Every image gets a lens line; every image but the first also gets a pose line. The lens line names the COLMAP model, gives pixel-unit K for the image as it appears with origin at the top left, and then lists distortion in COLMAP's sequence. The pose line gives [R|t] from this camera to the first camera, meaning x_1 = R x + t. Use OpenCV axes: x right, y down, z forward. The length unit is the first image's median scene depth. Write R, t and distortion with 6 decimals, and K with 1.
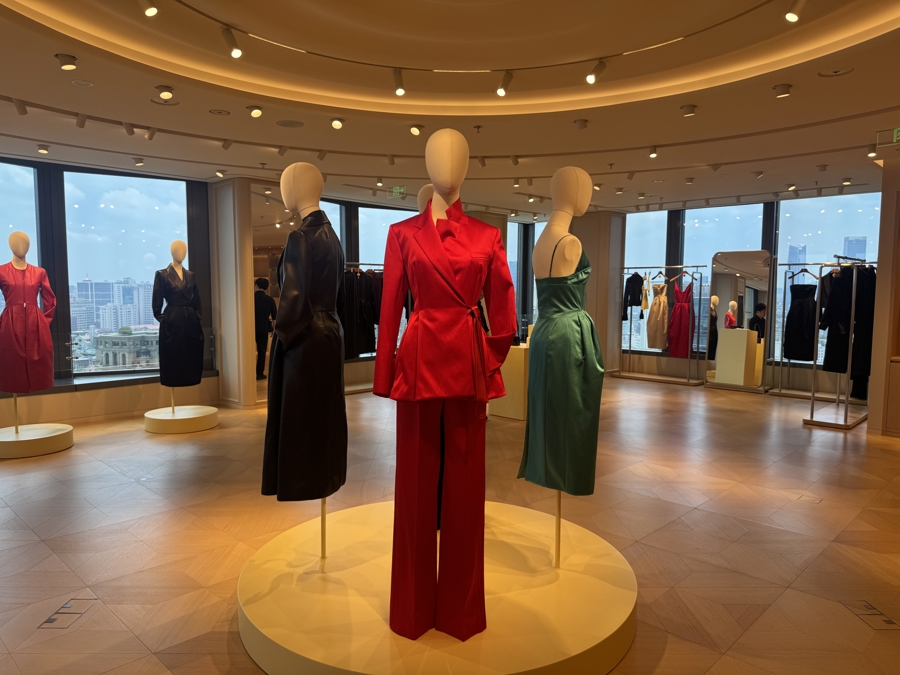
lens RADIAL K [[642.0, 0, 449.6], [0, 642.0, 337.9], [0, 0, 1]] dist [-0.008364, -0.003005]
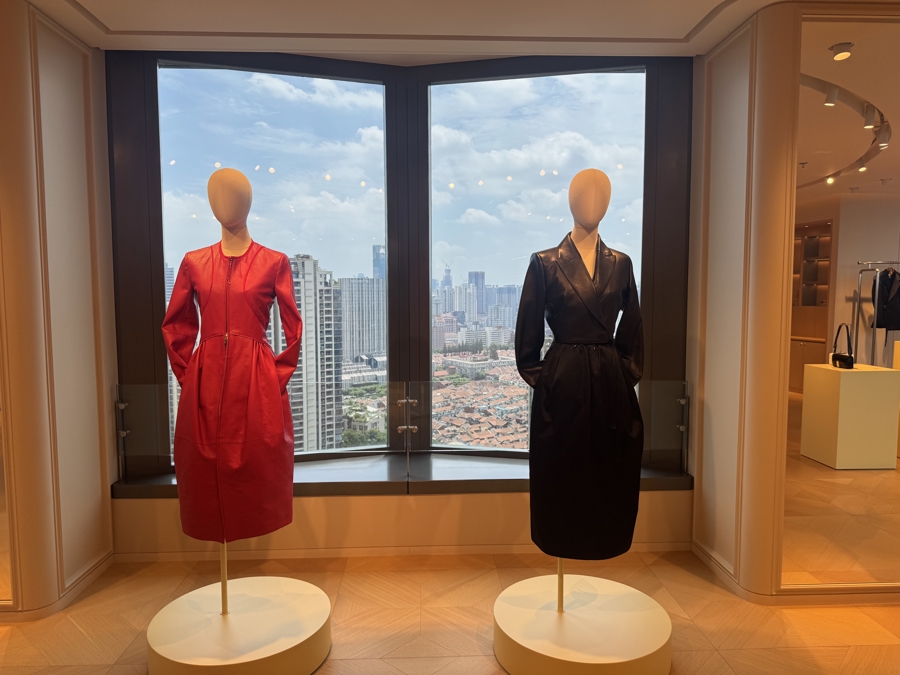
lens RADIAL K [[642.0, 0, 450.6], [0, 642.0, 335.2], [0, 0, 1]] dist [-0.008364, -0.003005]
pose [[0.725132, 0.044980, -0.687139, -0.216603], [-0.046399, 0.998788, 0.016416, -0.057298], [0.687044, 0.019979, 0.726341, 0.668249]]
